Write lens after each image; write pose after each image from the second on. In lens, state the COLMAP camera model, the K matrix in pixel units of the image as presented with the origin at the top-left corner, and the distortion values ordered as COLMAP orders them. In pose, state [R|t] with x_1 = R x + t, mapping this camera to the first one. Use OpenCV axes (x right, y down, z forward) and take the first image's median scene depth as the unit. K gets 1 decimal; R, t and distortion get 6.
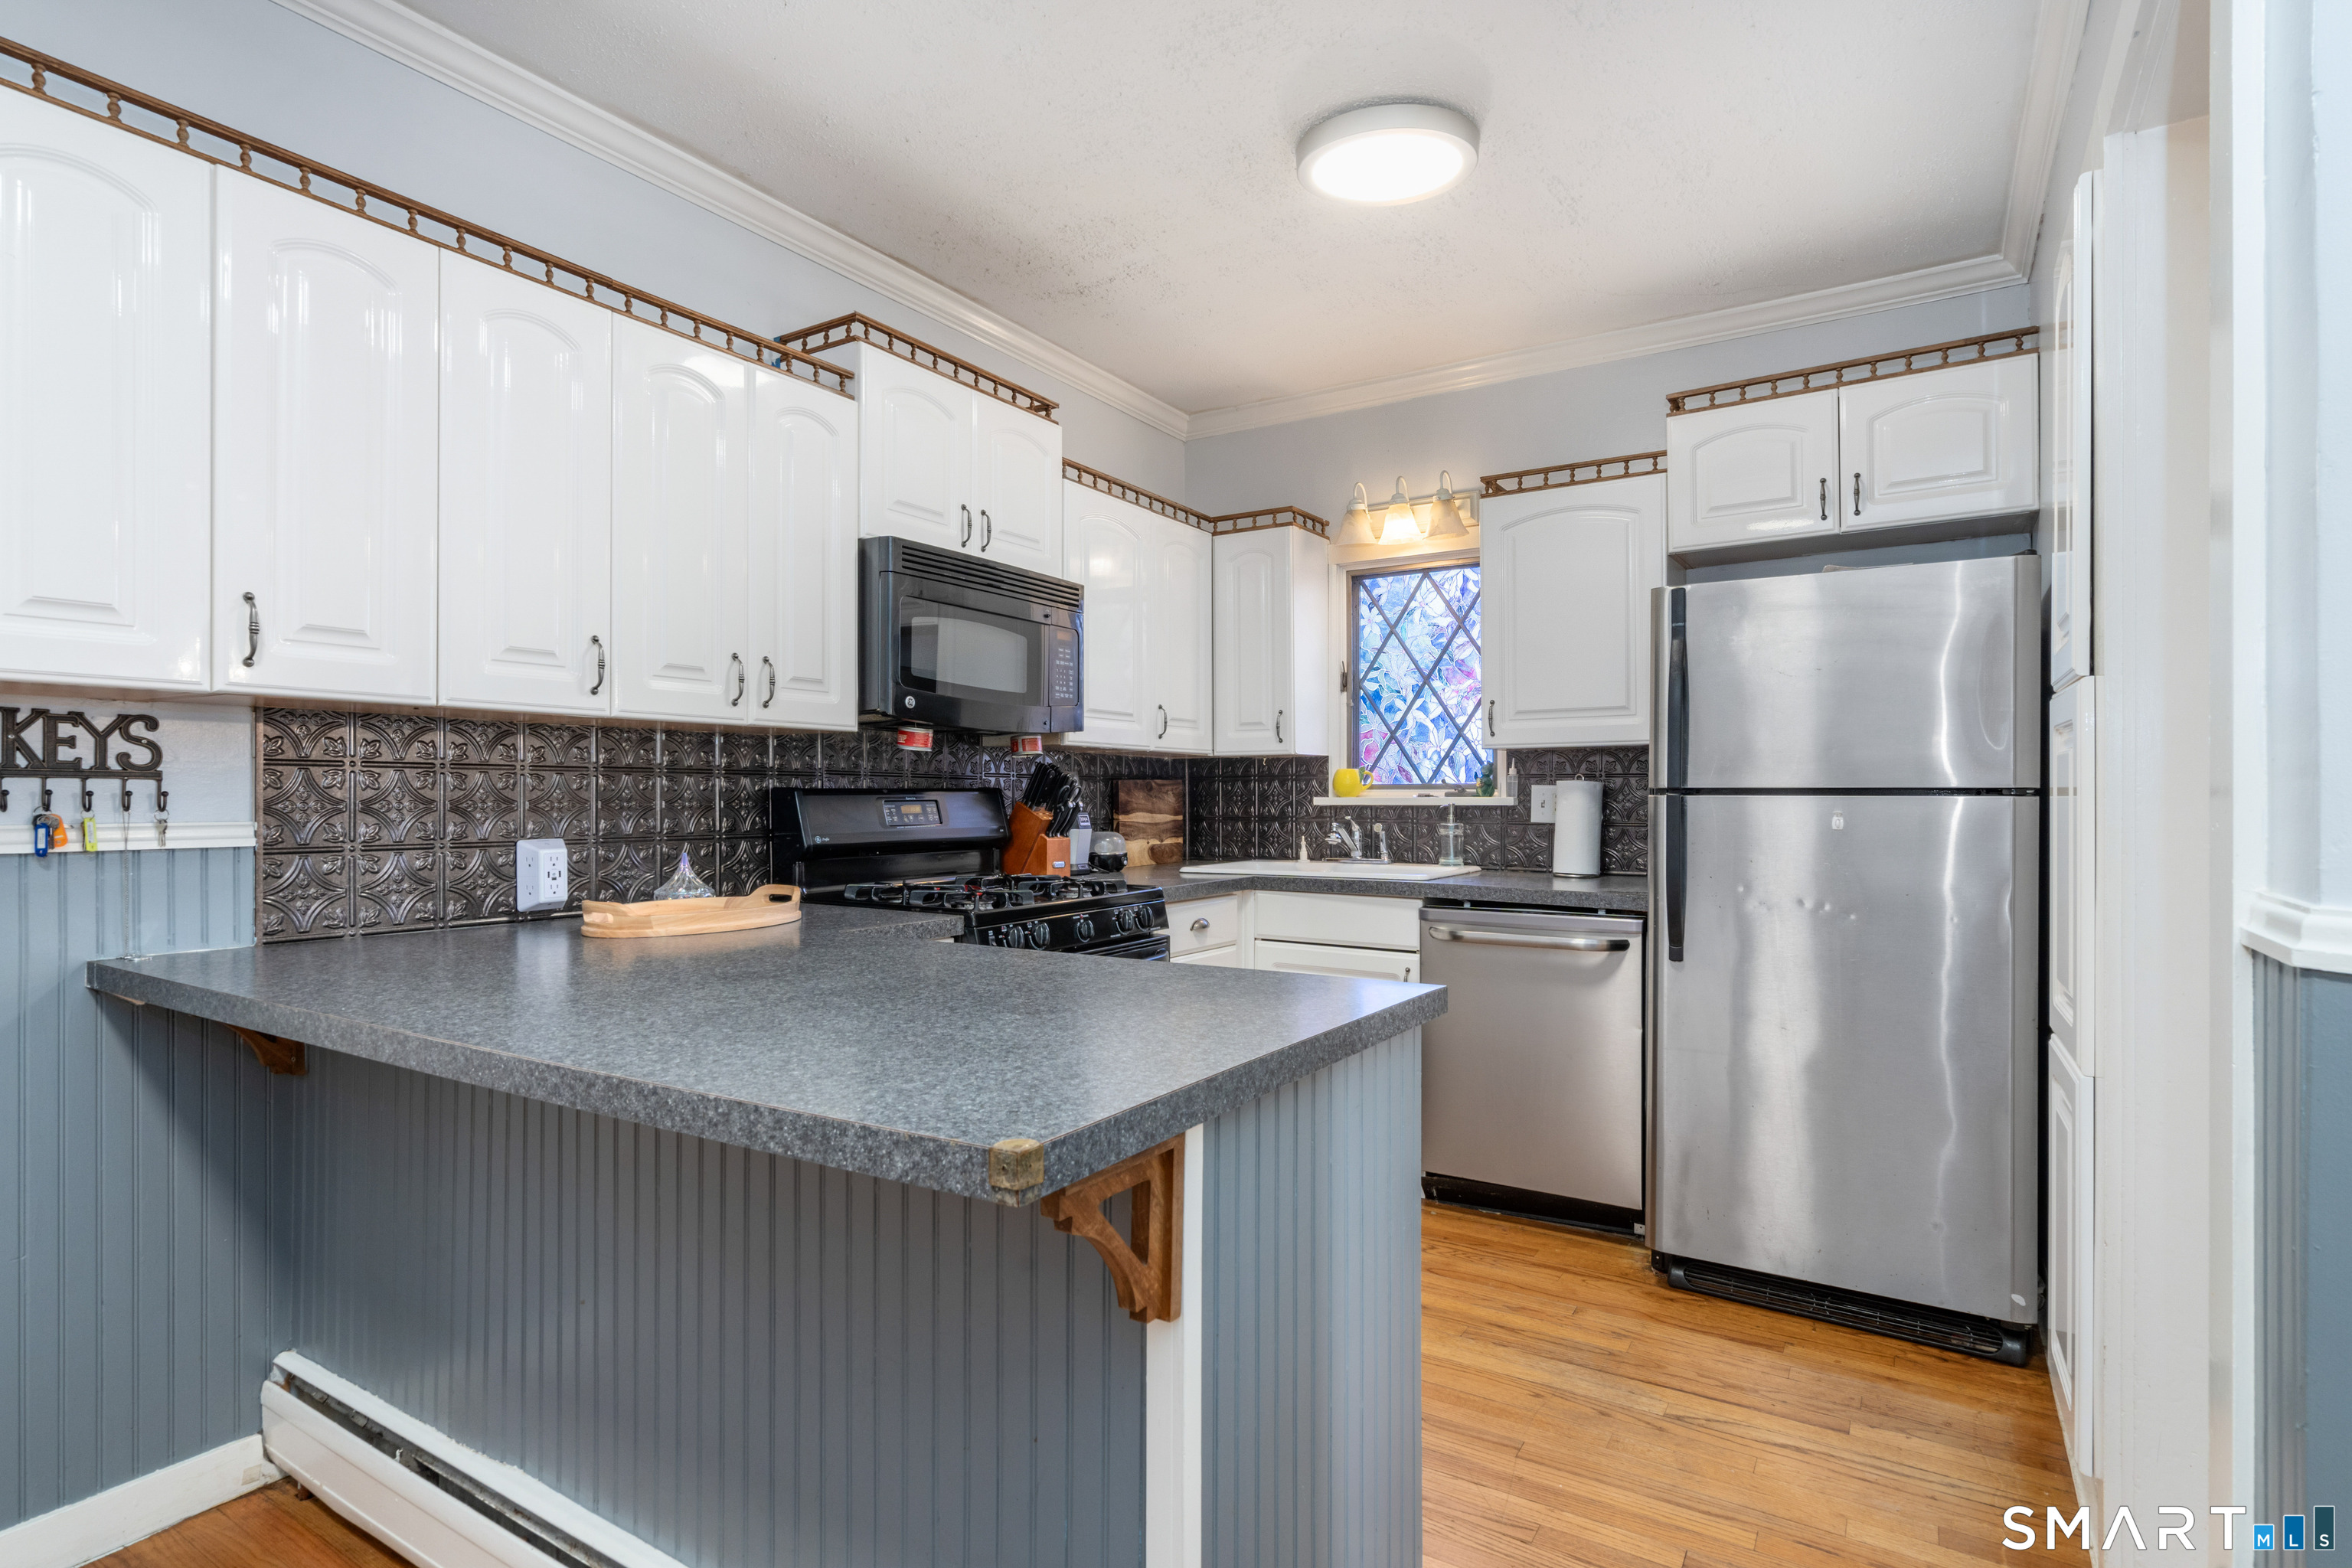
lens RADIAL K [[1191.6, 0, 1173.9], [0, 1191.6, 794.6], [0, 0, 1]] dist [-0.004190, 0.001403]
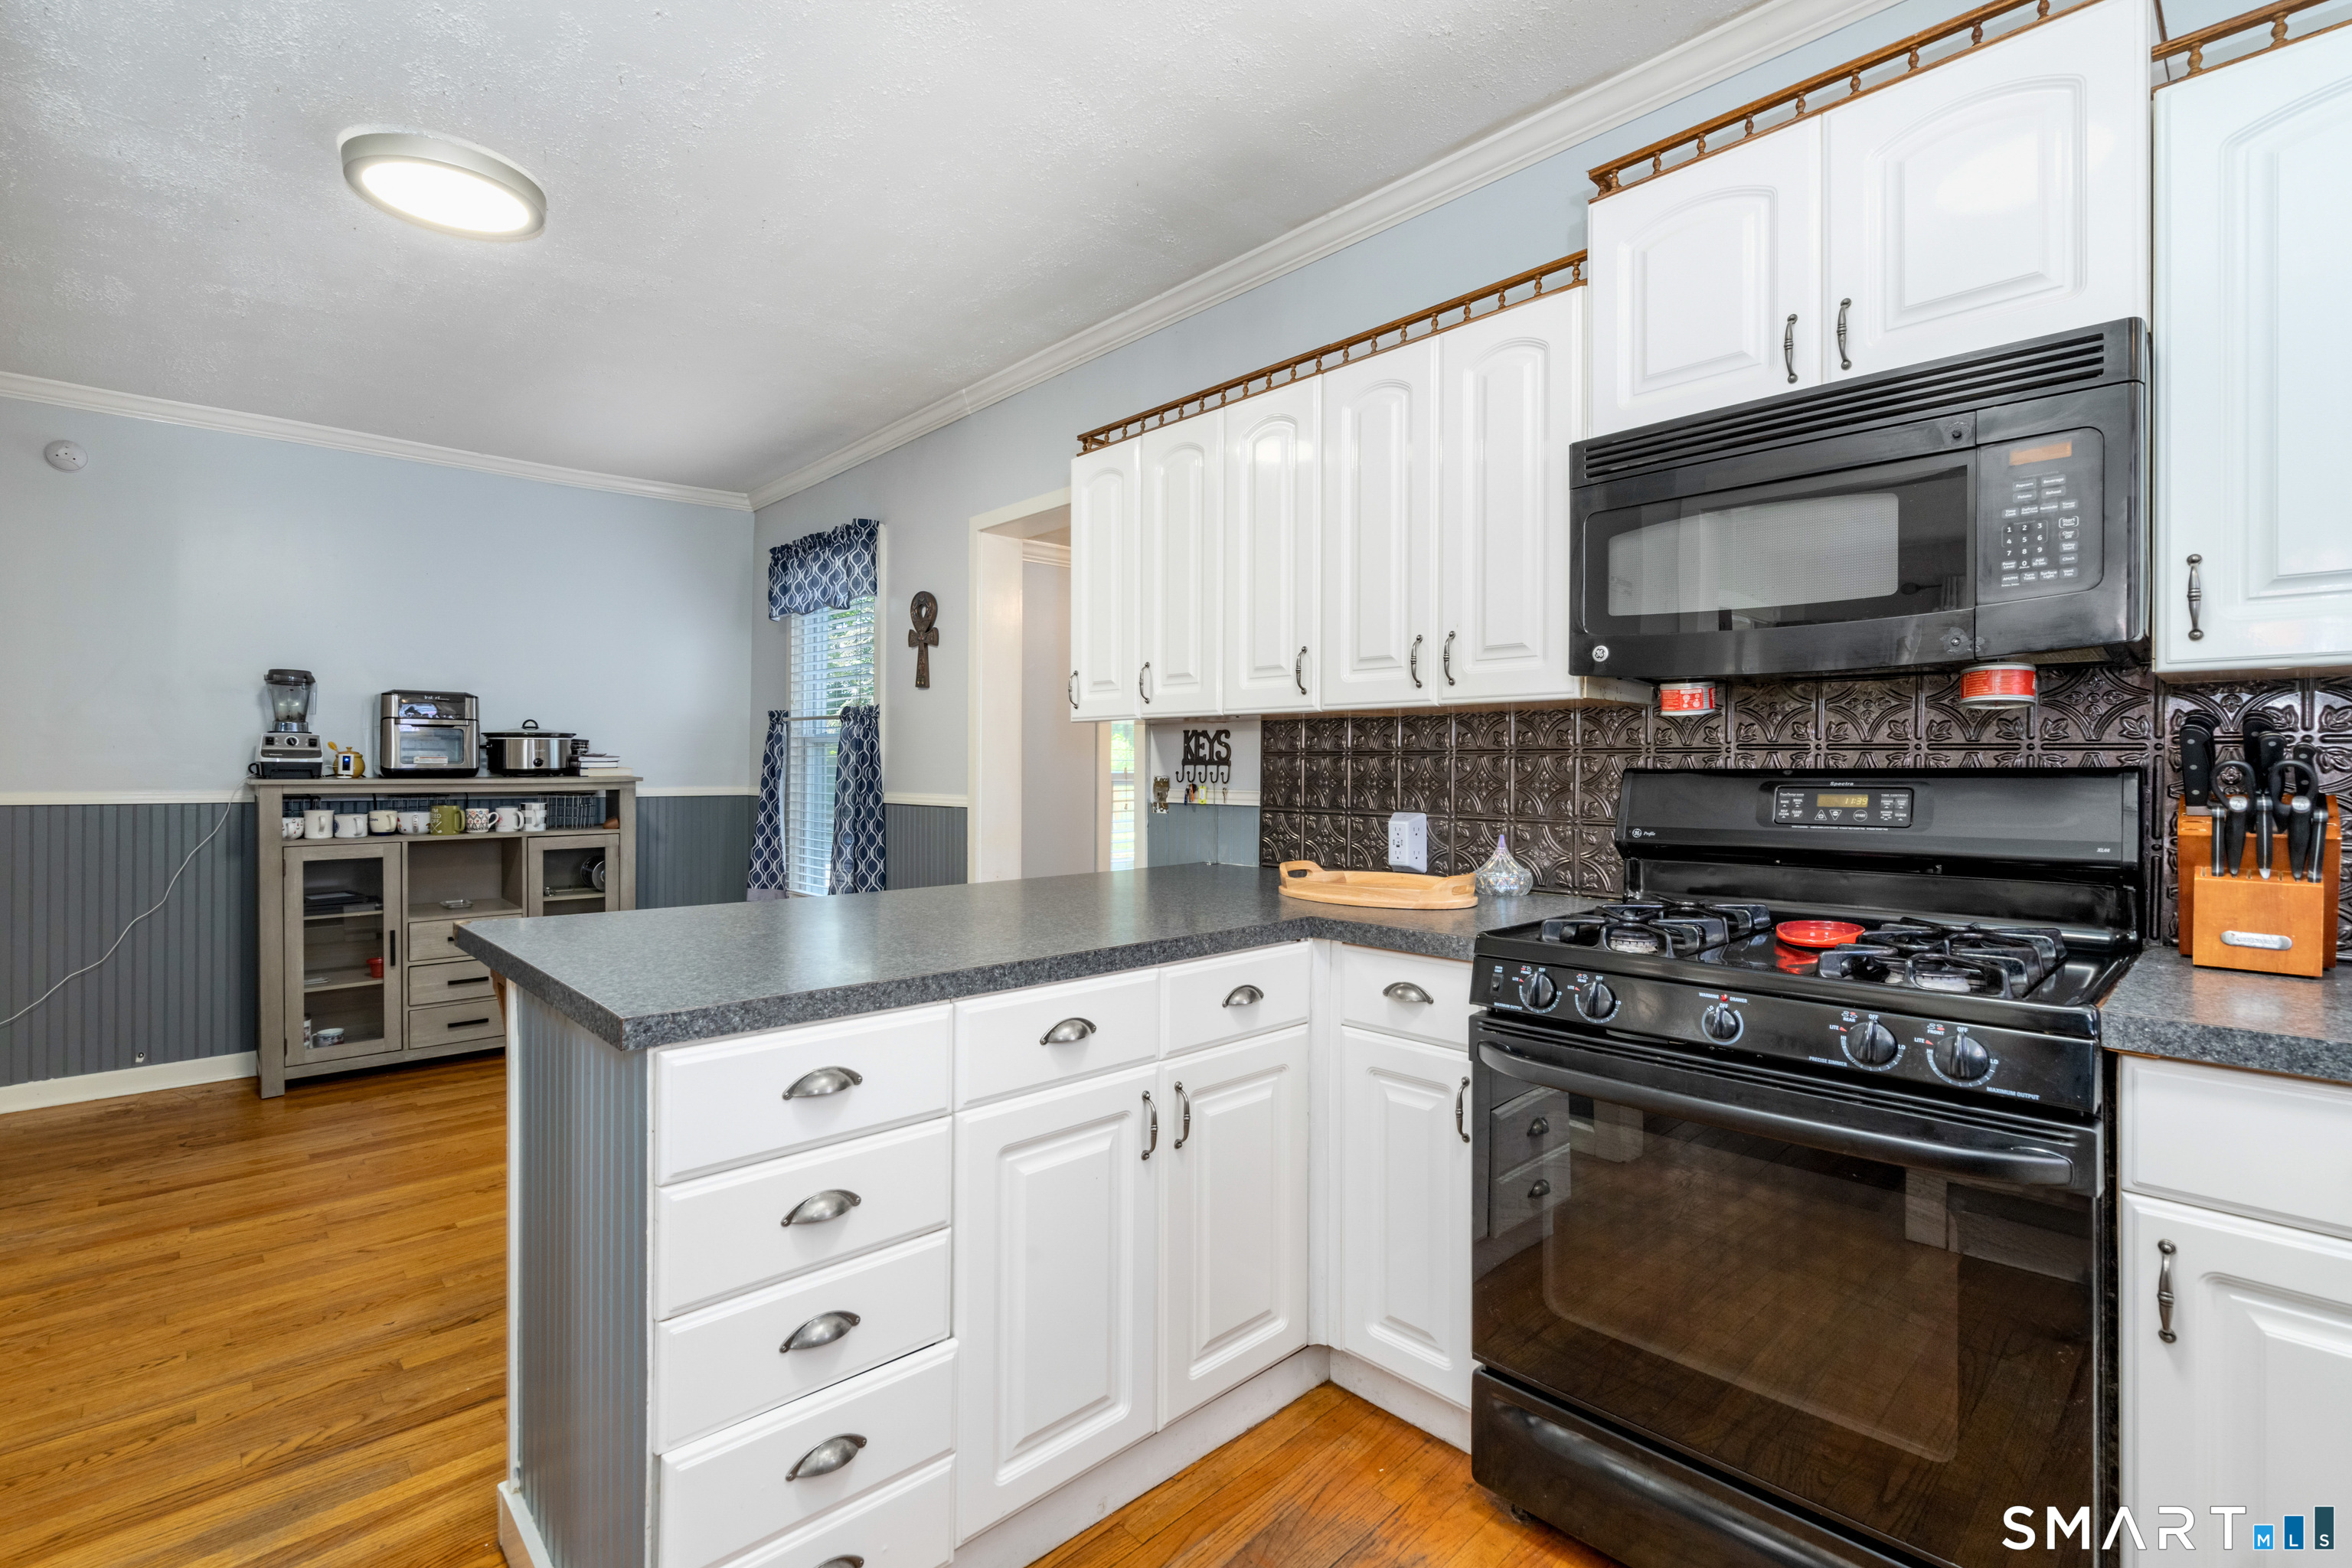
lens RADIAL K [[1077.2, 0, 1180.3], [0, 1077.2, 776.1], [0, 0, 1]] dist [0.001802, -0.000564]
pose [[-0.255730, 0.007173, -0.966722, 0.423067], [-0.000037, 0.999972, 0.007429, -0.005204], [0.966748, 0.001936, -0.255723, 0.789011]]
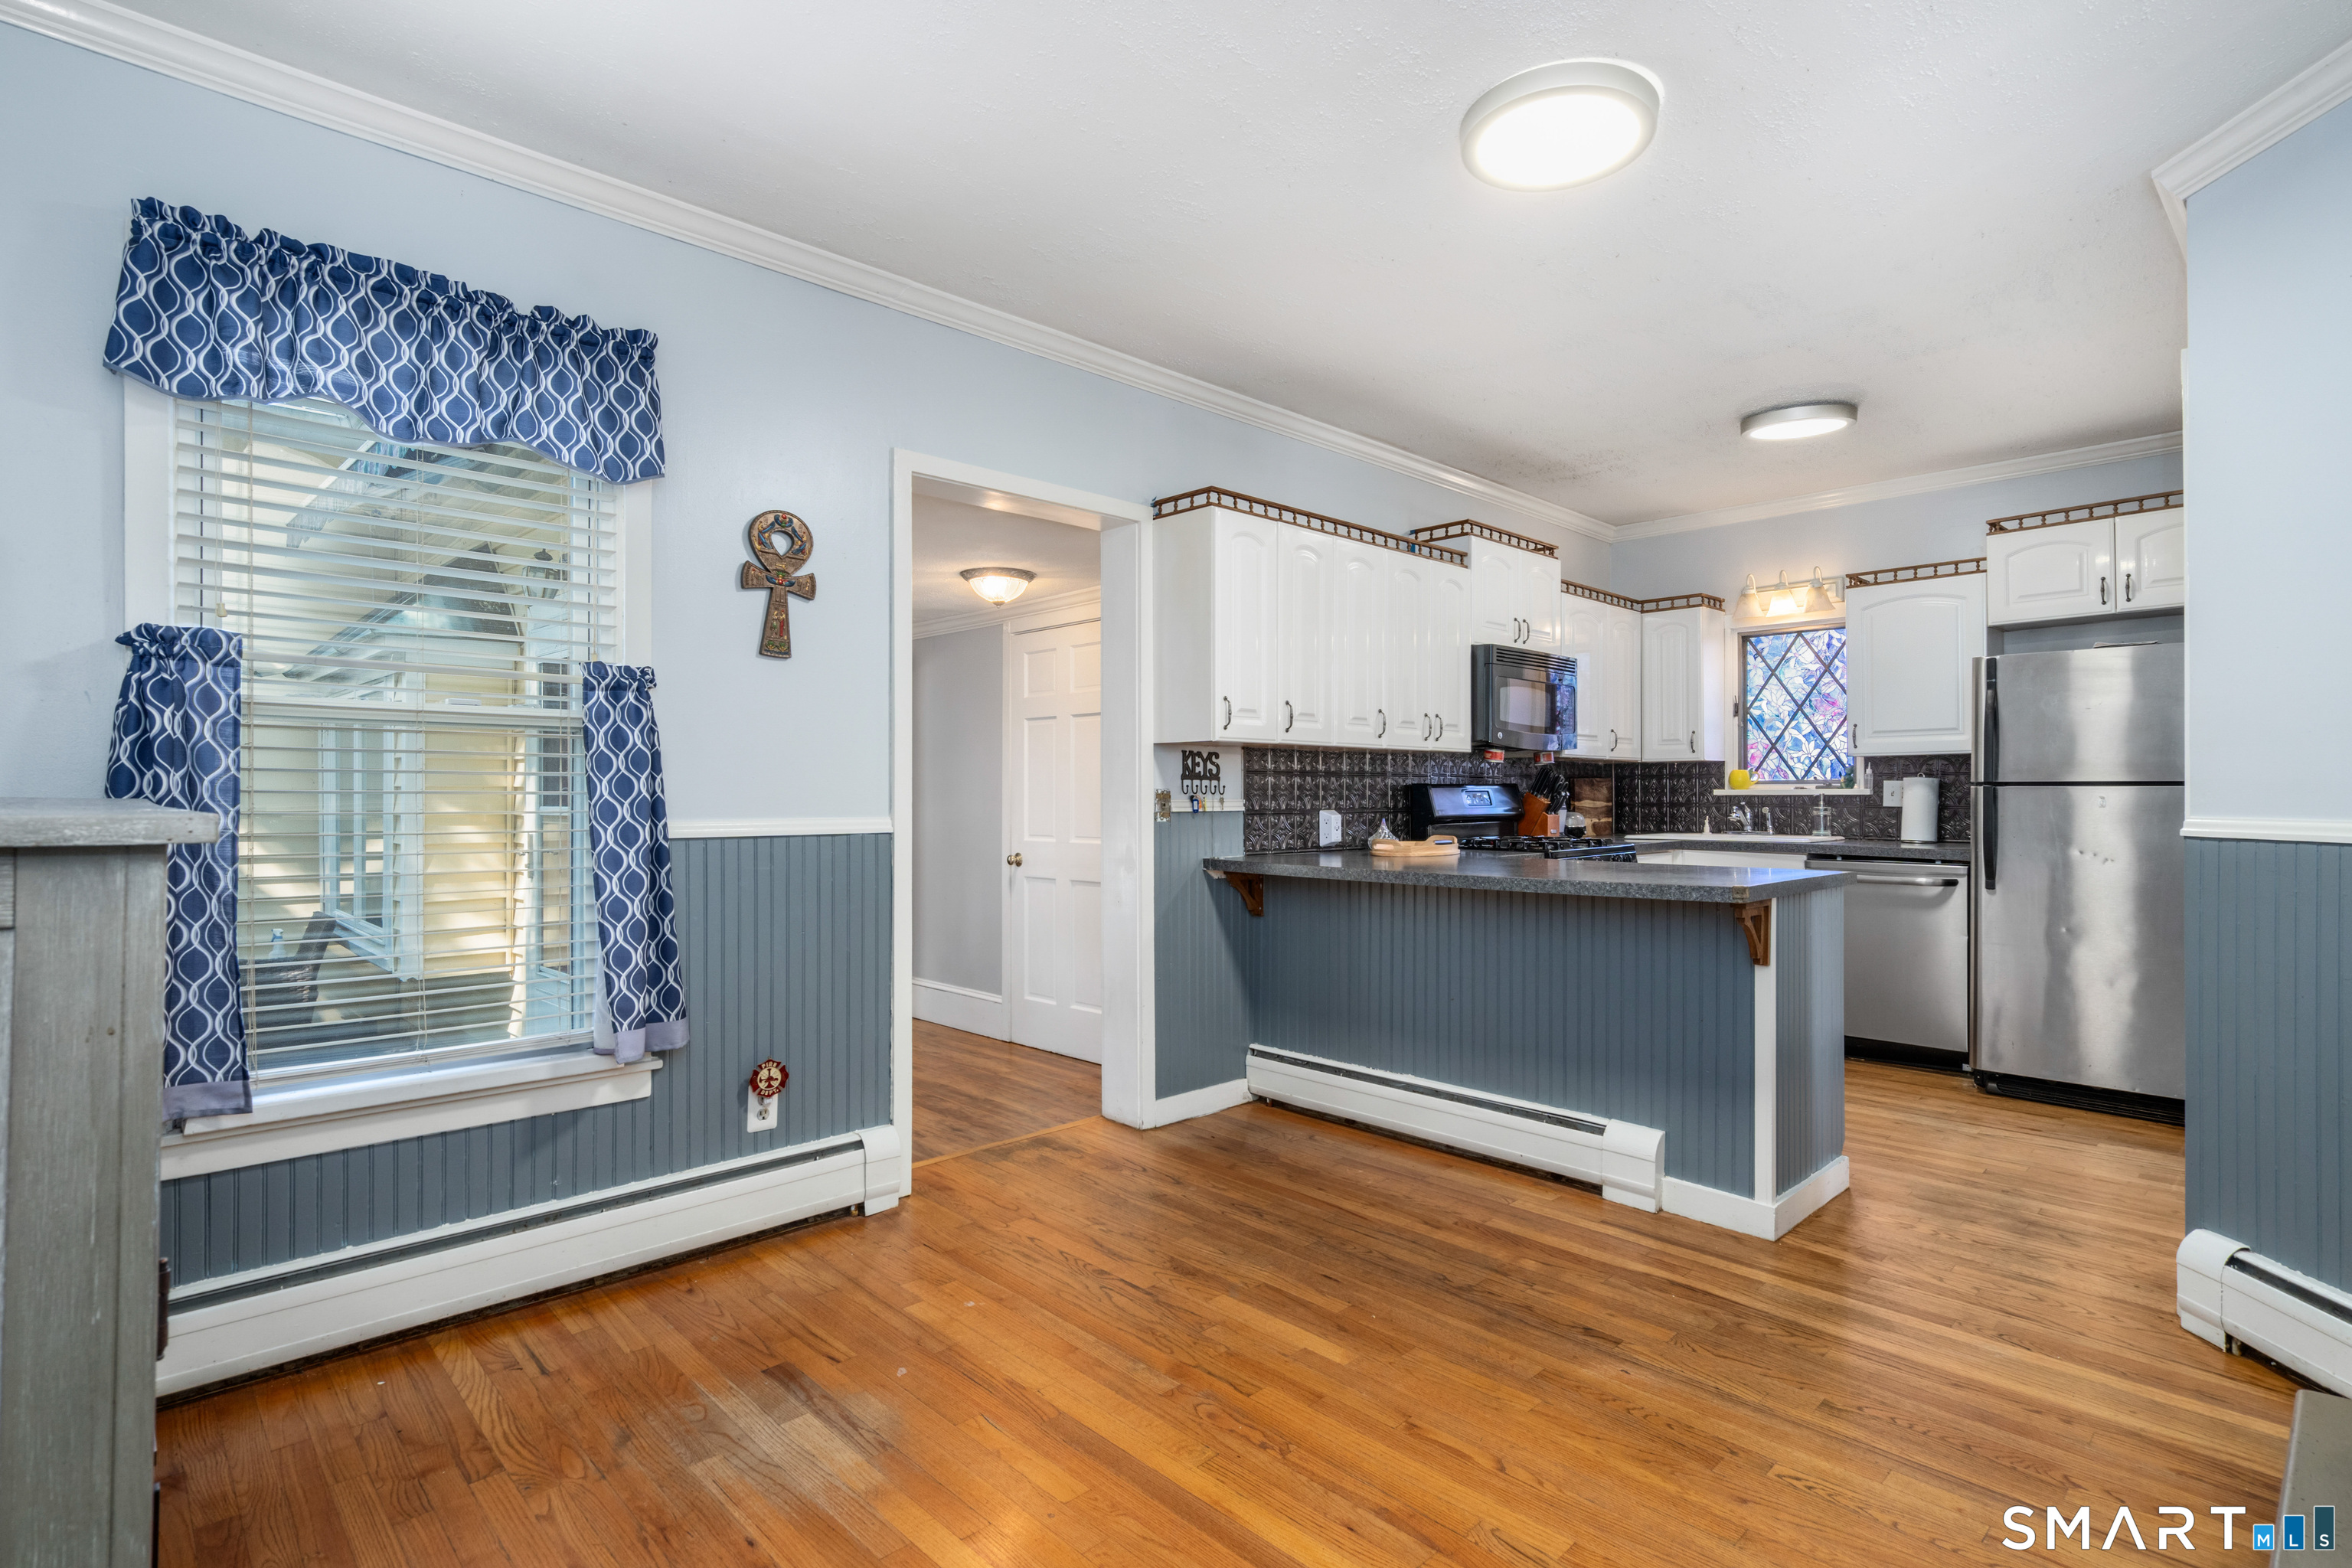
lens RADIAL K [[1129.0, 0, 1177.9], [0, 1129.0, 792.4], [0, 0, 1]] dist [-0.002160, -0.000849]
pose [[0.968894, -0.001720, -0.247471, -0.232185], [0.001740, 0.999998, -0.000138, 0.006201], [0.247471, -0.000296, 0.968895, -0.655705]]
